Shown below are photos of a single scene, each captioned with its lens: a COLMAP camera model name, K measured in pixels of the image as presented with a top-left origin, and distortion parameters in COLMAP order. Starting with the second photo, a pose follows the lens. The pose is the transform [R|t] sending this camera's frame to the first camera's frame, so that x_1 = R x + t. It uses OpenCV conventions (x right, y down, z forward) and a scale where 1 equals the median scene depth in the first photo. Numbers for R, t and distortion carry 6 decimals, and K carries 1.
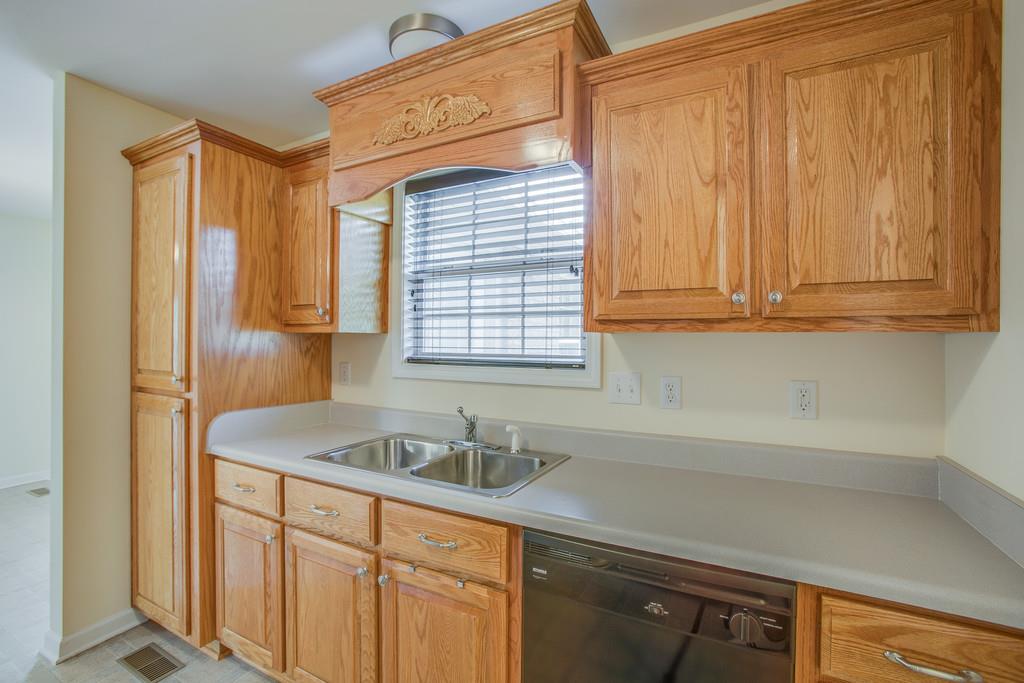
lens RADIAL K [[475.4, 0, 512.0], [0, 475.4, 341.5], [0, 0, 1]] dist [-0.068481, 0.033250]
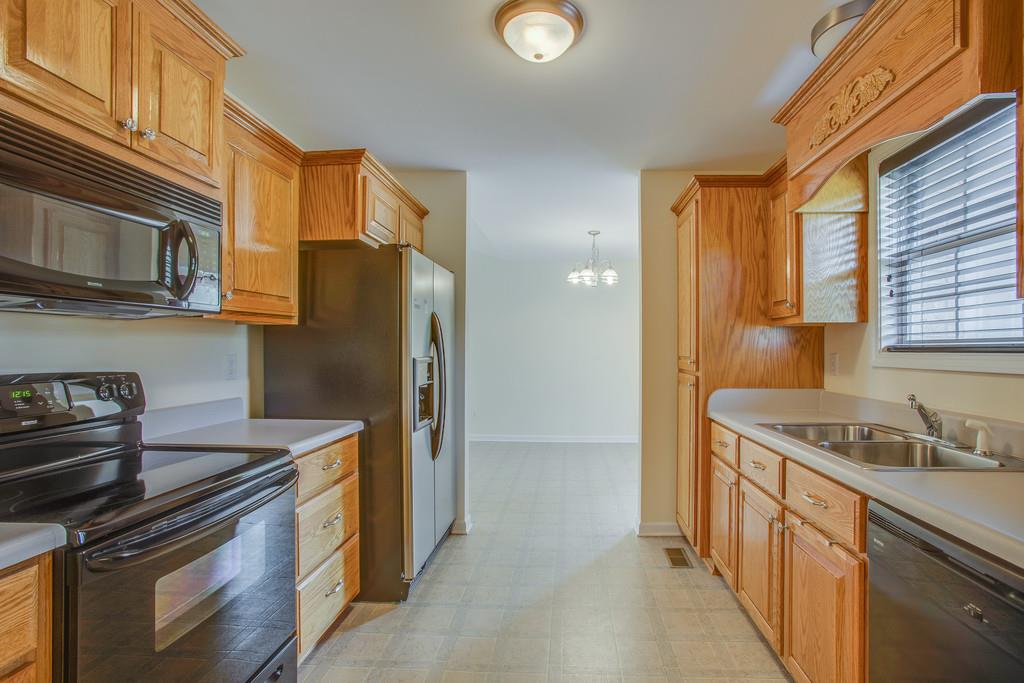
lens RADIAL K [[475.4, 0, 512.0], [0, 475.4, 341.5], [0, 0, 1]] dist [-0.068481, 0.033250]
pose [[0.386581, -0.021620, -0.922002, 0.355906], [0.004736, 0.999759, -0.021457, 0.043387], [0.922243, 0.003928, 0.386590, -0.051402]]
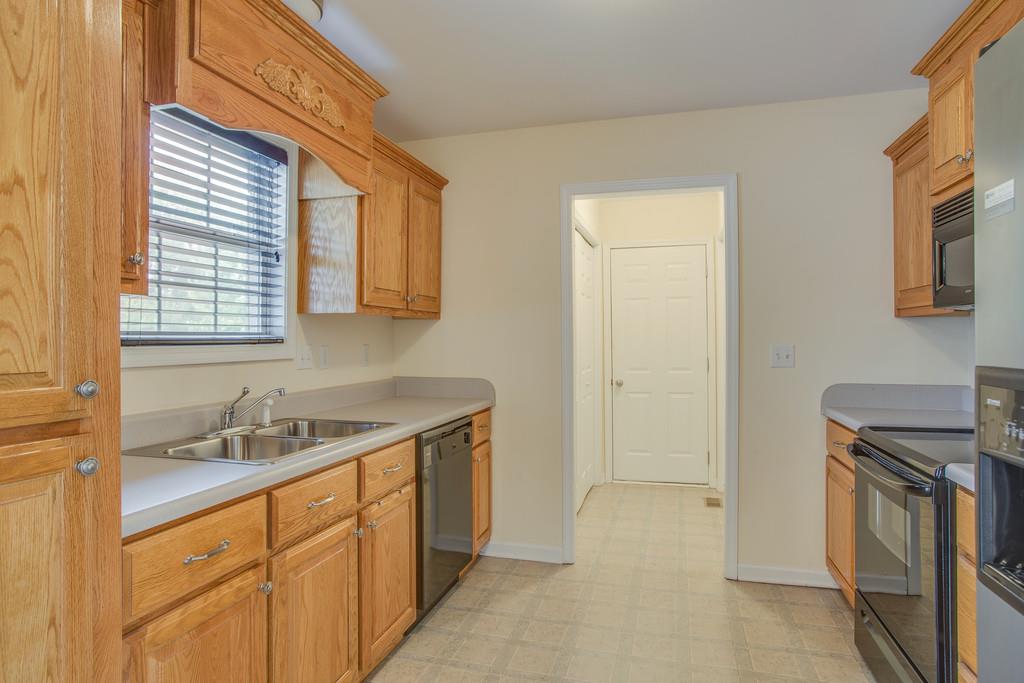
lens RADIAL K [[597.4, 0, 511.4], [0, 597.4, 337.9], [0, 0, 1]] dist [0.002453, 0.000967]
pose [[-0.221309, -0.008261, 0.975169, -1.194452], [0.001461, 0.999960, 0.008803, 0.028191], [-0.975203, 0.003373, -0.221288, 0.666982]]
